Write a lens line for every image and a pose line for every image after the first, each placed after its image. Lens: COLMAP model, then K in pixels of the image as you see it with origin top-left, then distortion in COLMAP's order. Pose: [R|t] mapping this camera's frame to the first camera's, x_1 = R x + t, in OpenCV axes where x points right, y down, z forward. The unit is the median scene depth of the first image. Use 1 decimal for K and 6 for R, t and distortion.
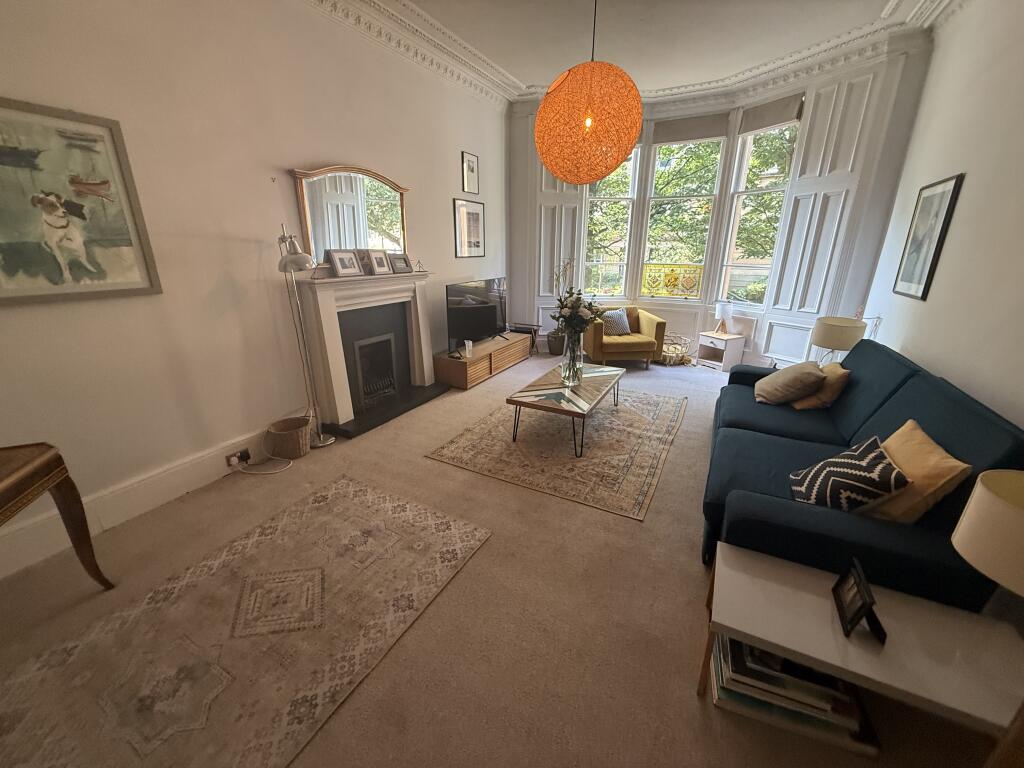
lens RADIAL K [[407.6, 0, 509.7], [0, 407.6, 384.0], [0, 0, 1]] dist [0.001339, -0.000302]
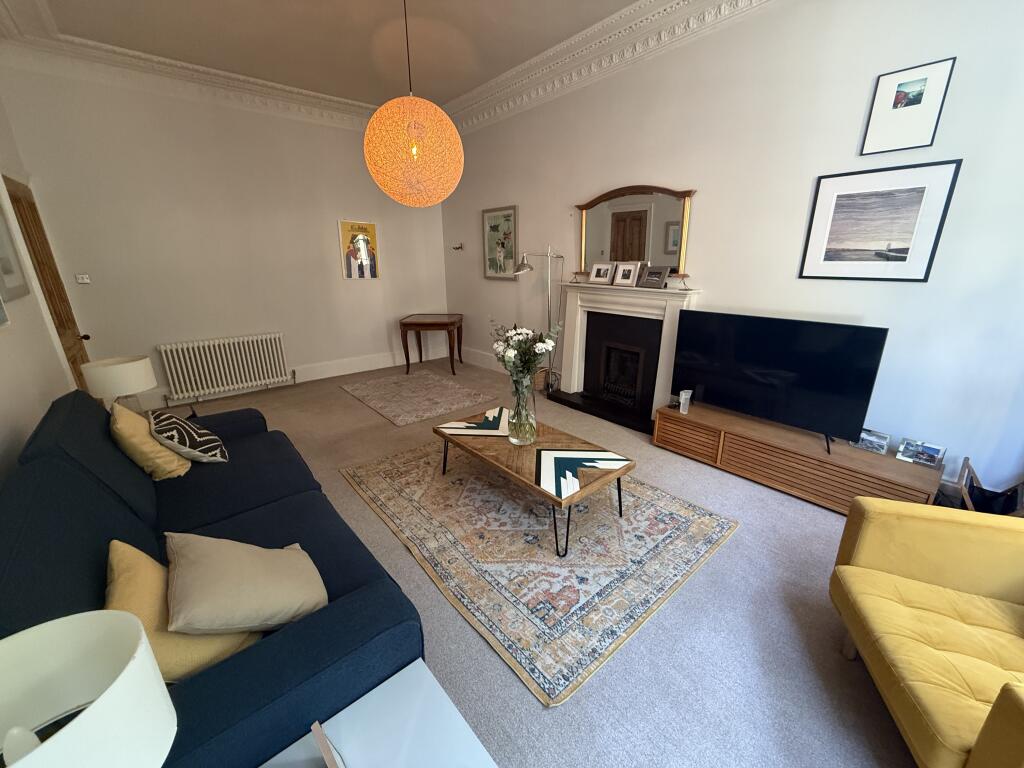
lens RADIAL K [[407.6, 0, 509.7], [0, 407.6, 384.0], [0, 0, 1]] dist [0.001339, -0.000302]
pose [[-0.369510, 0.278804, -0.886415, 0.938973], [-0.291250, 0.871109, 0.395401, -0.452429], [0.882403, 0.404273, -0.240682, 1.312548]]
